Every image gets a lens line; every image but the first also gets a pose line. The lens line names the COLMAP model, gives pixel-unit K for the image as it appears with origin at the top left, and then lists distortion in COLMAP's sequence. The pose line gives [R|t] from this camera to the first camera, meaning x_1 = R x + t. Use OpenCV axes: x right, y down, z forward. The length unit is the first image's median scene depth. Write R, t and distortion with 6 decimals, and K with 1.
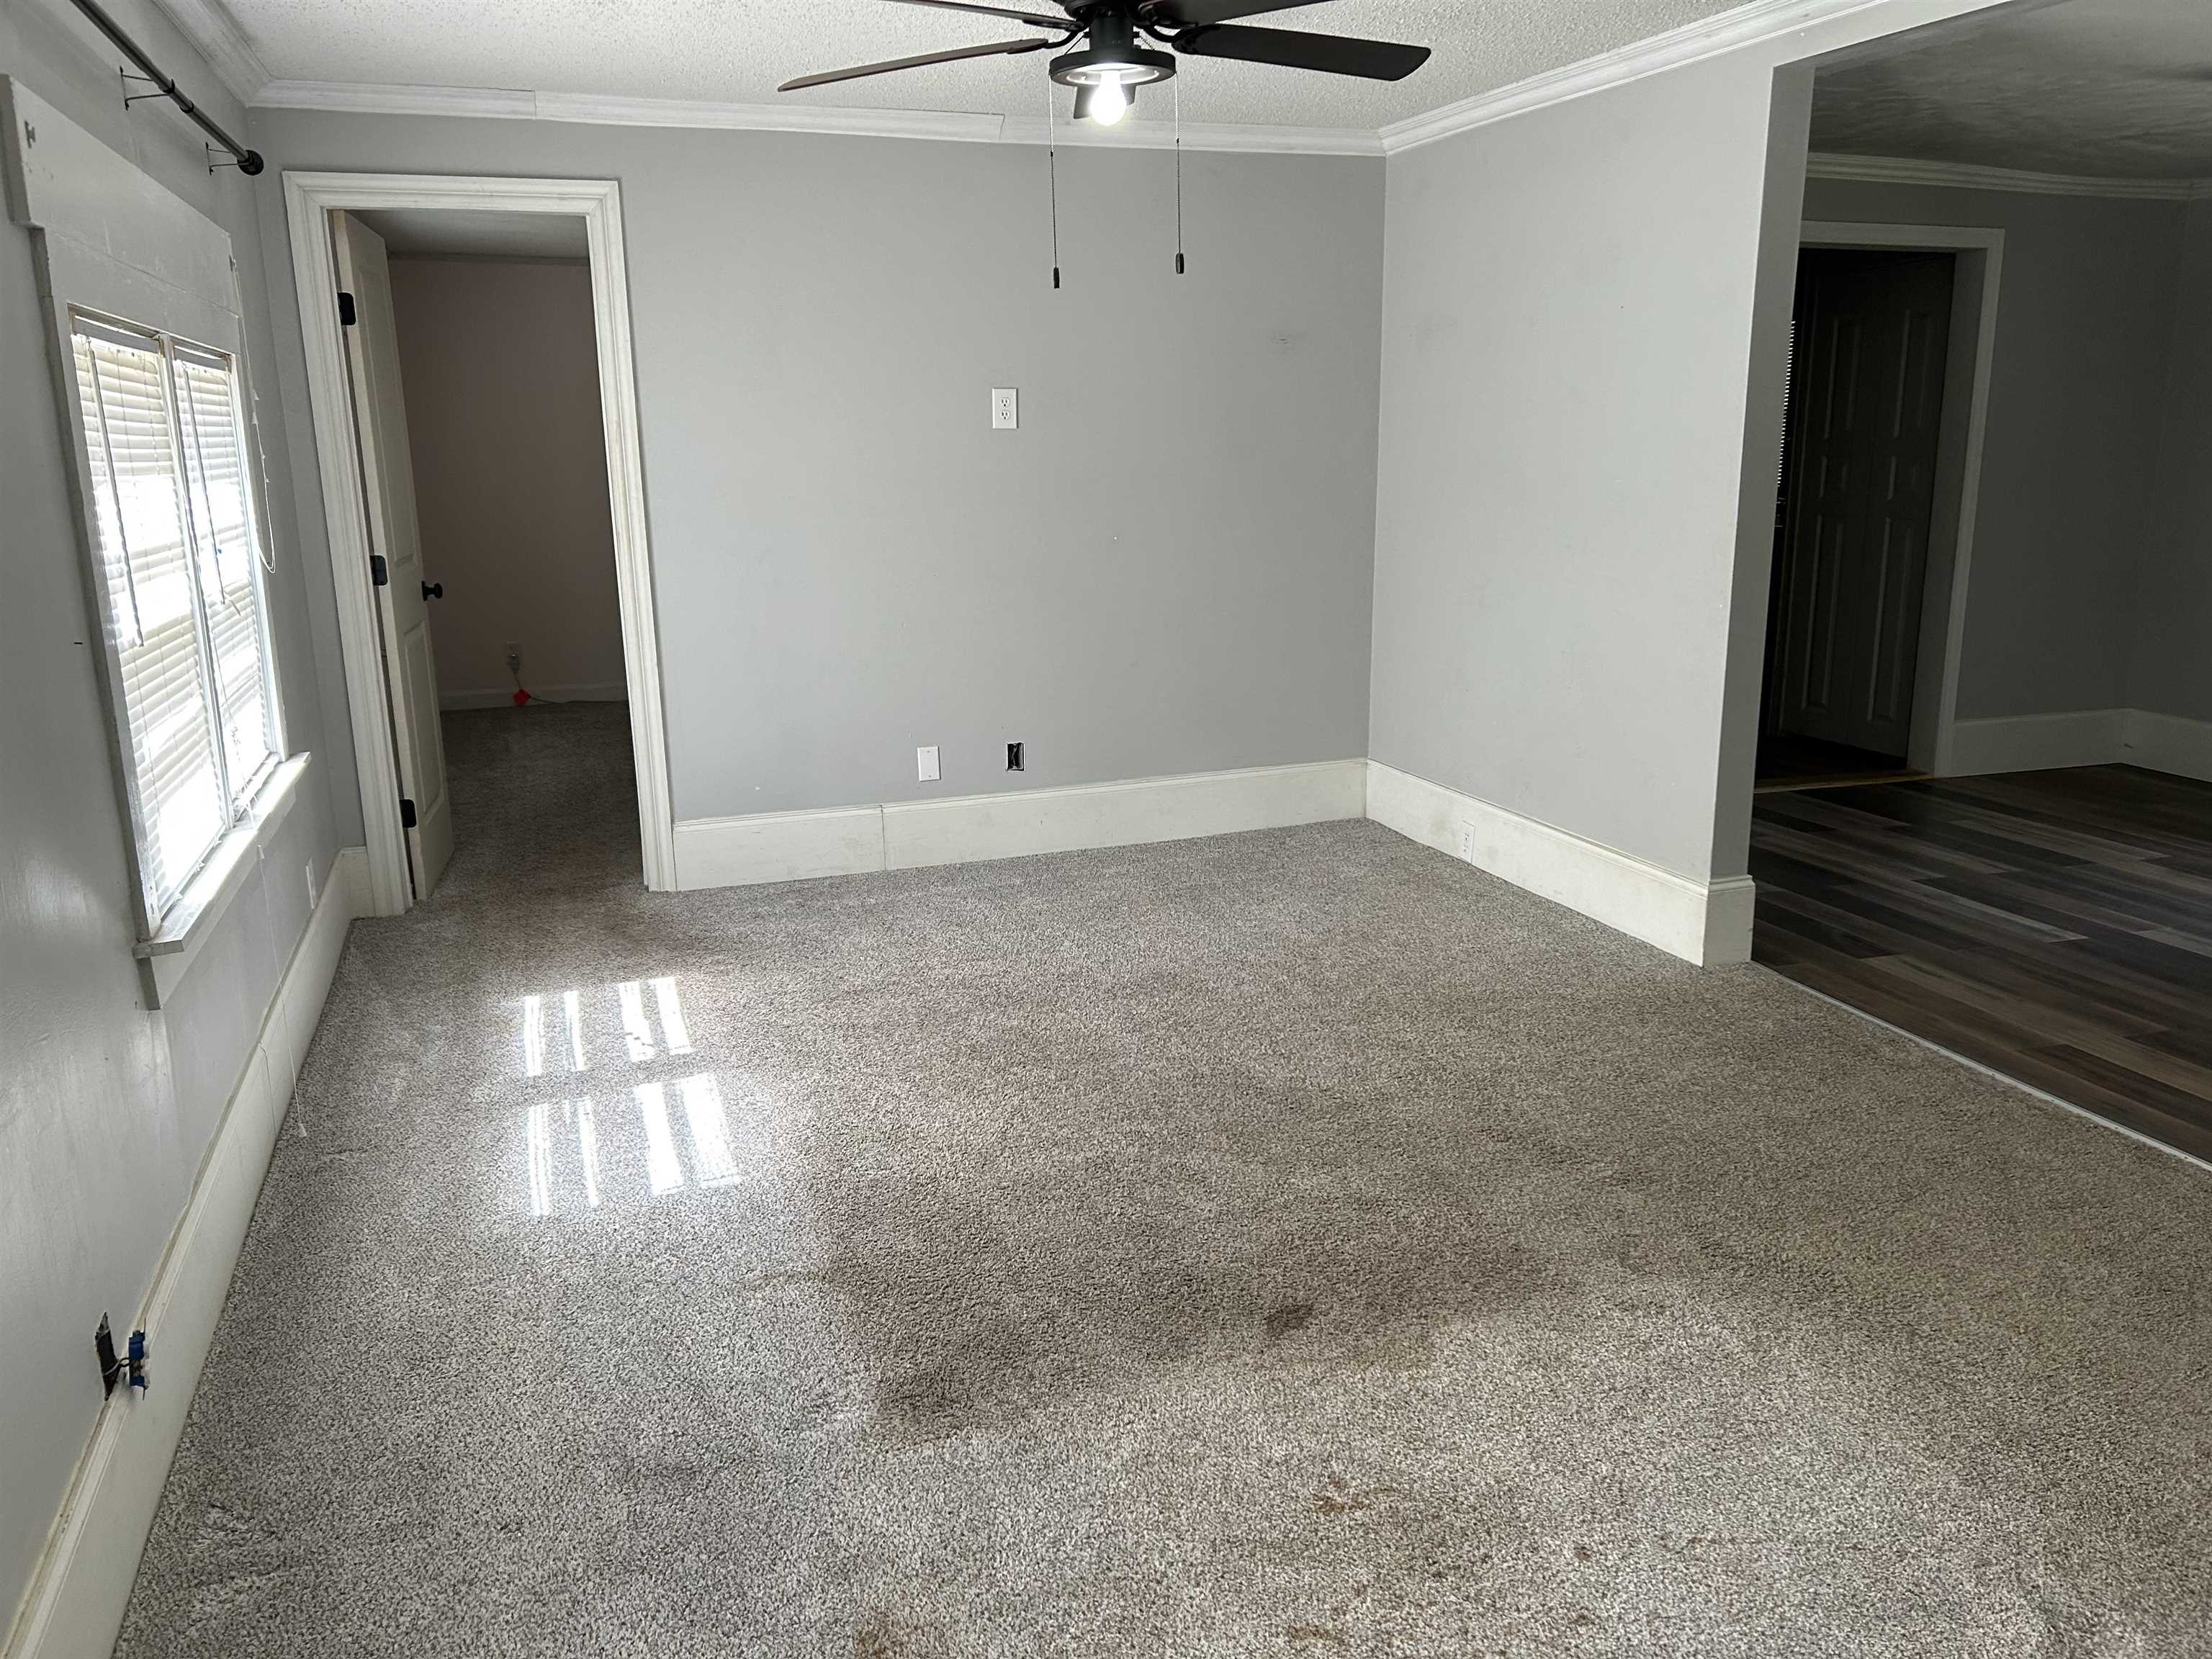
lens RADIAL K [[1658.5, 0, 1106.0], [0, 1658.5, 829.5], [0, 0, 1]] dist [0.061592, -0.052418]
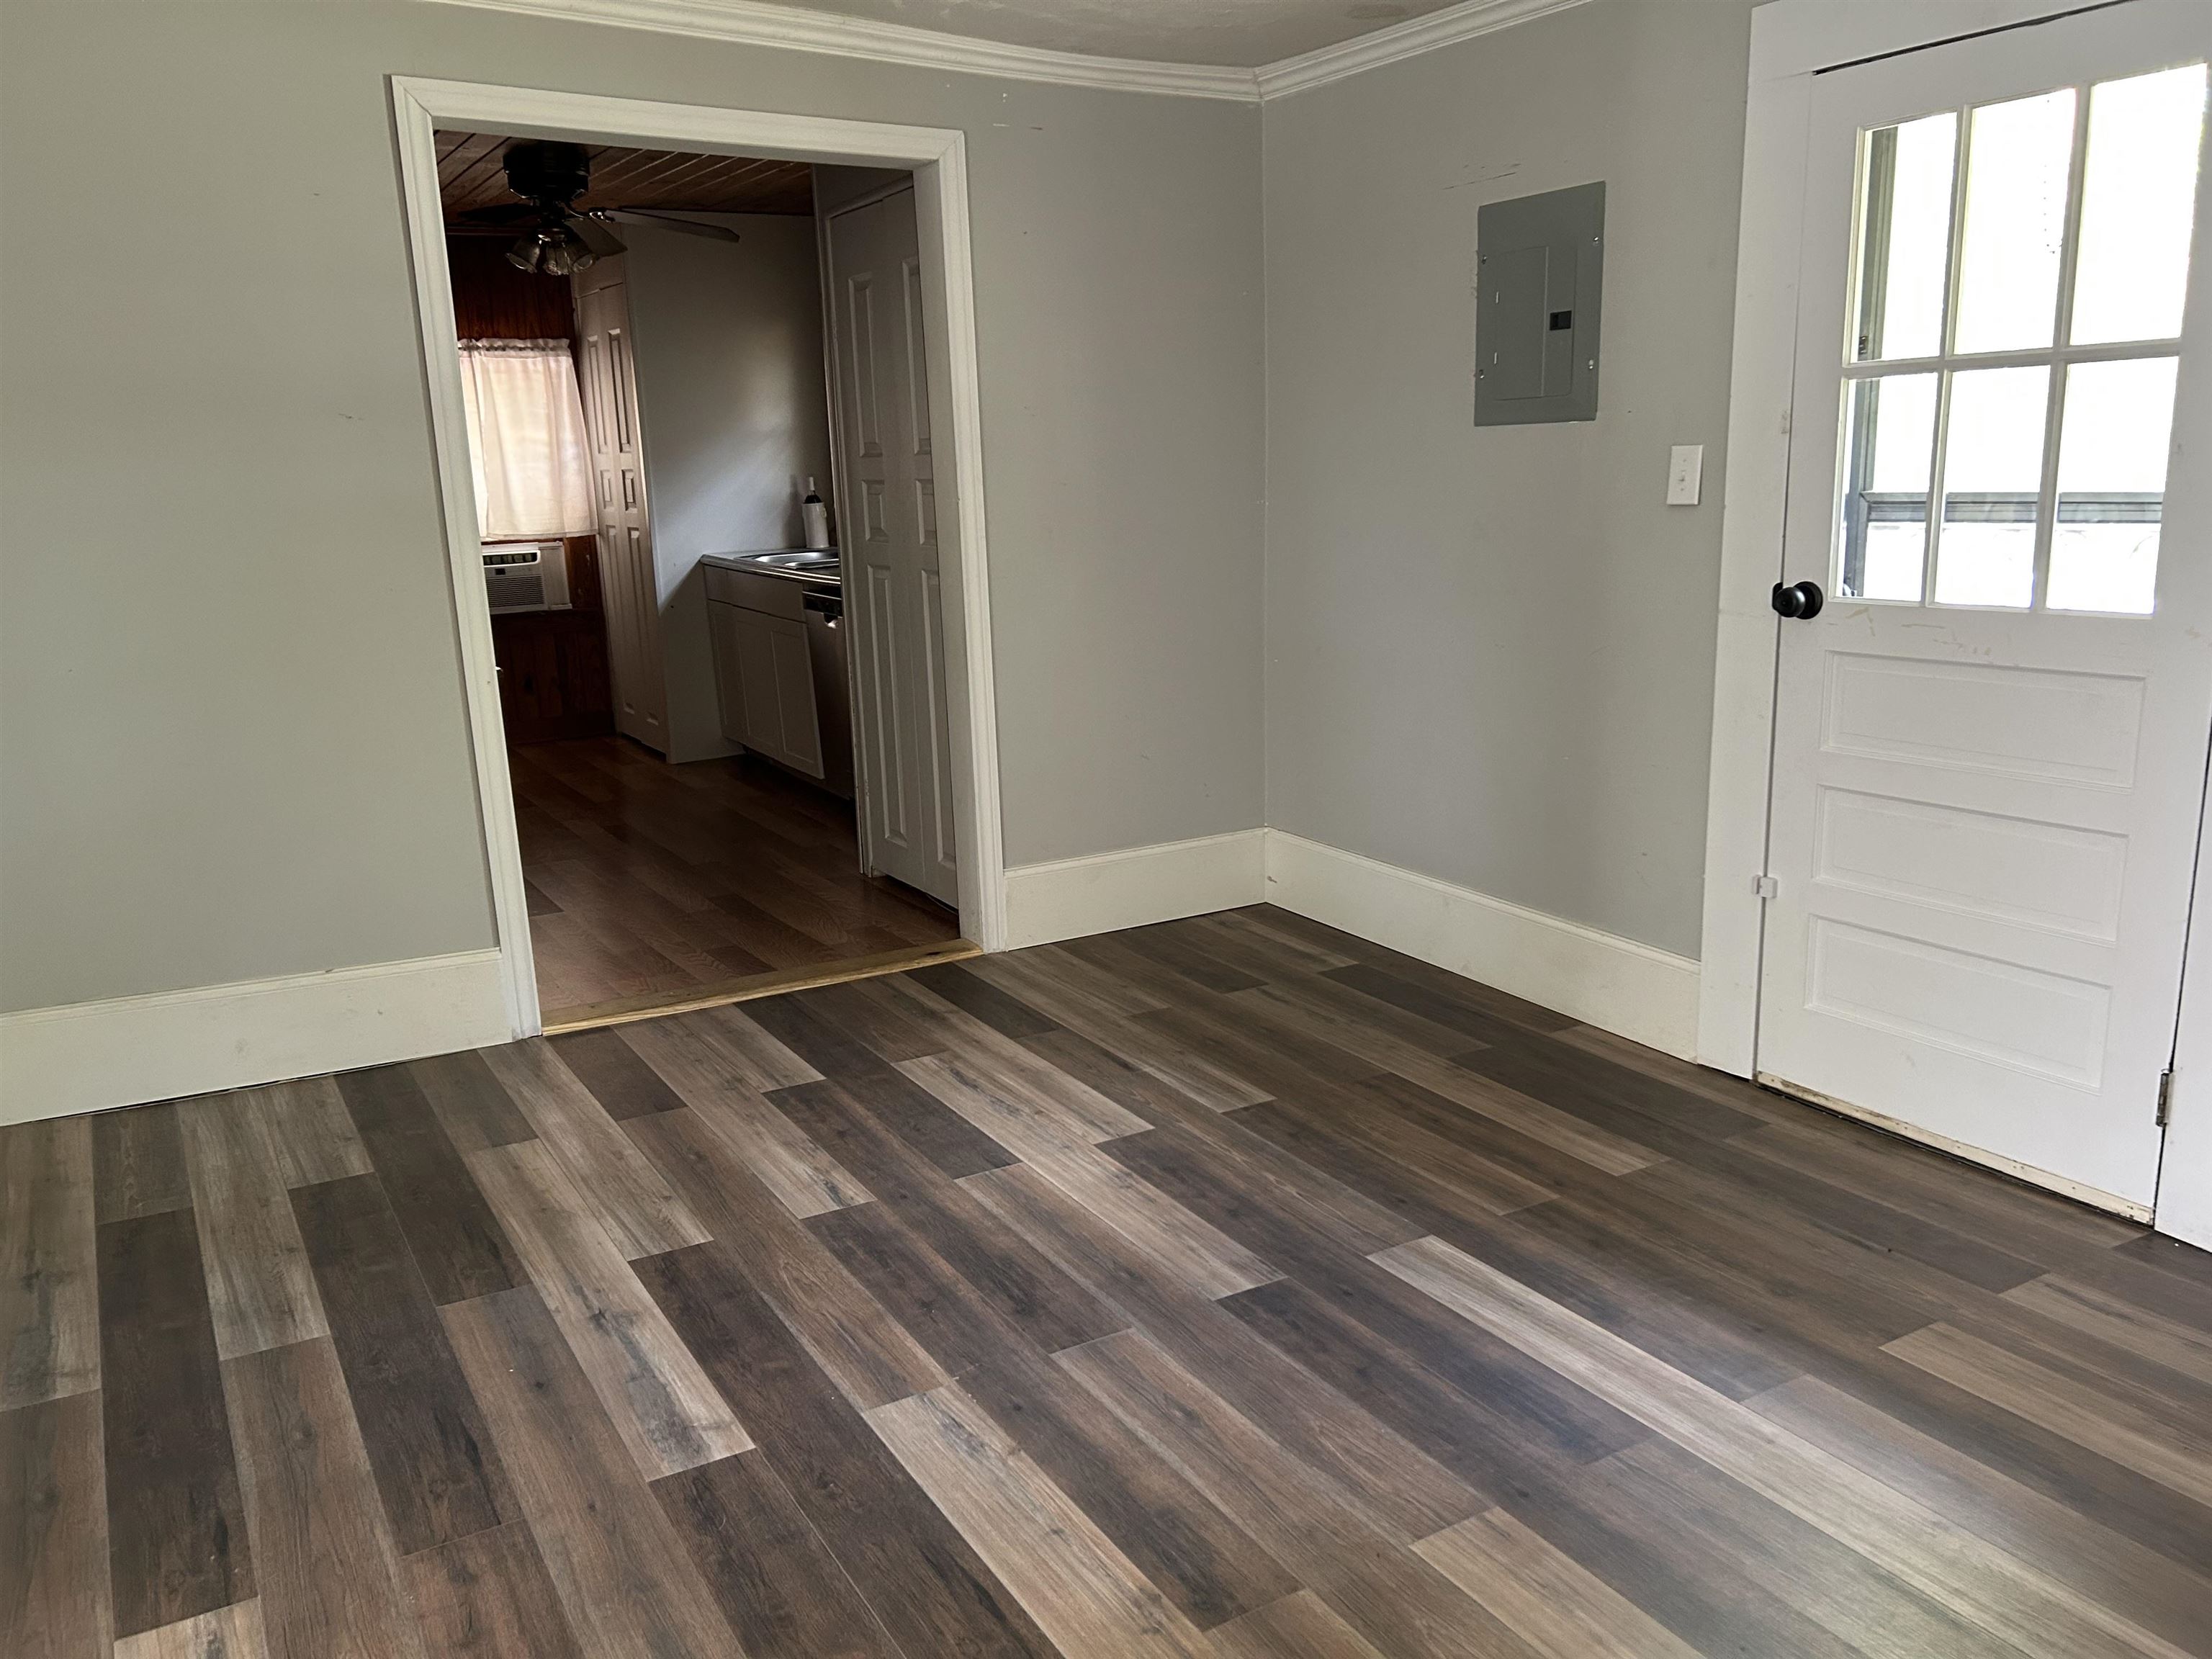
lens RADIAL K [[1658.8, 0, 1104.3], [0, 1658.8, 847.8], [0, 0, 1]] dist [0.063274, -0.055654]
pose [[0.976733, -0.070607, 0.202503, 0.547944], [0.070442, 0.997484, 0.008029, -0.101519], [-0.202560, 0.006423, 0.979249, 0.447776]]
